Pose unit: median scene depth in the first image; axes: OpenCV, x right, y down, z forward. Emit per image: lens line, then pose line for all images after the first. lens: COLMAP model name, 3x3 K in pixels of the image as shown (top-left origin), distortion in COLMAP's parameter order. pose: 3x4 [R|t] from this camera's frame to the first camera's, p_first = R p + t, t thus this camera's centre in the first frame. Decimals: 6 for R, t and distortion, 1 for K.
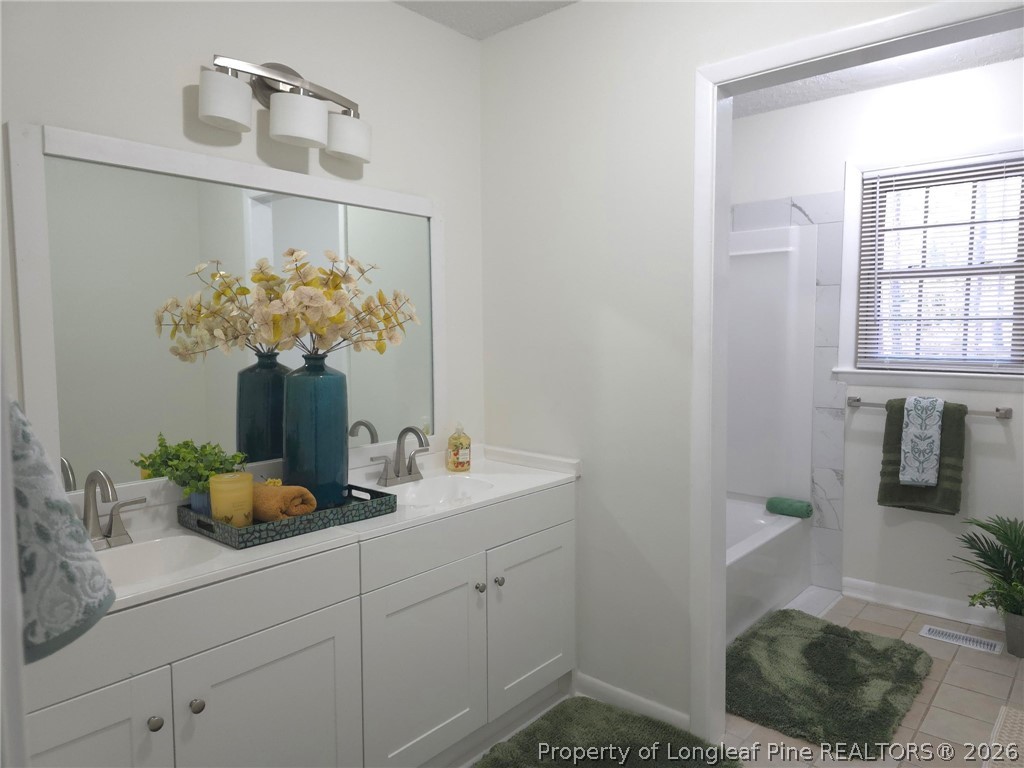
lens RADIAL K [[705.4, 0, 512.0], [0, 705.4, 384.0], [0, 0, 1]] dist [0.112467, -0.122588]
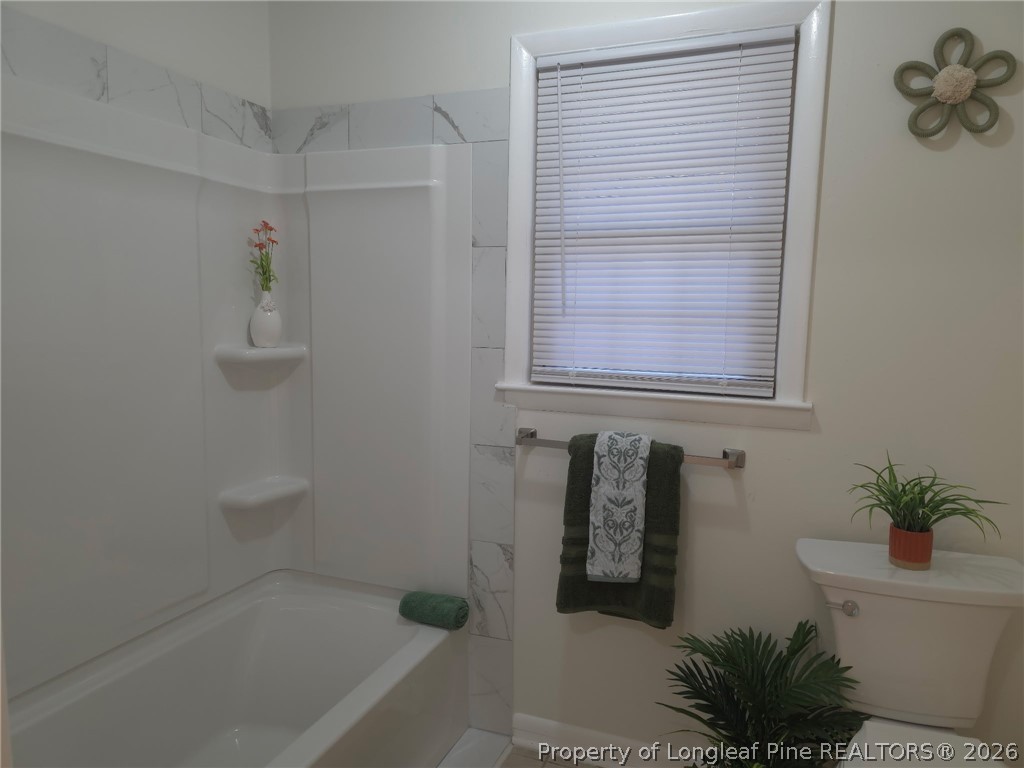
lens RADIAL K [[705.4, 0, 512.0], [0, 705.4, 384.0], [0, 0, 1]] dist [0.112467, -0.122588]
pose [[0.944105, -0.008339, 0.329538, 0.281819], [0.001725, 0.999791, 0.020358, -0.035940], [-0.329639, -0.018652, 0.943923, 0.460146]]
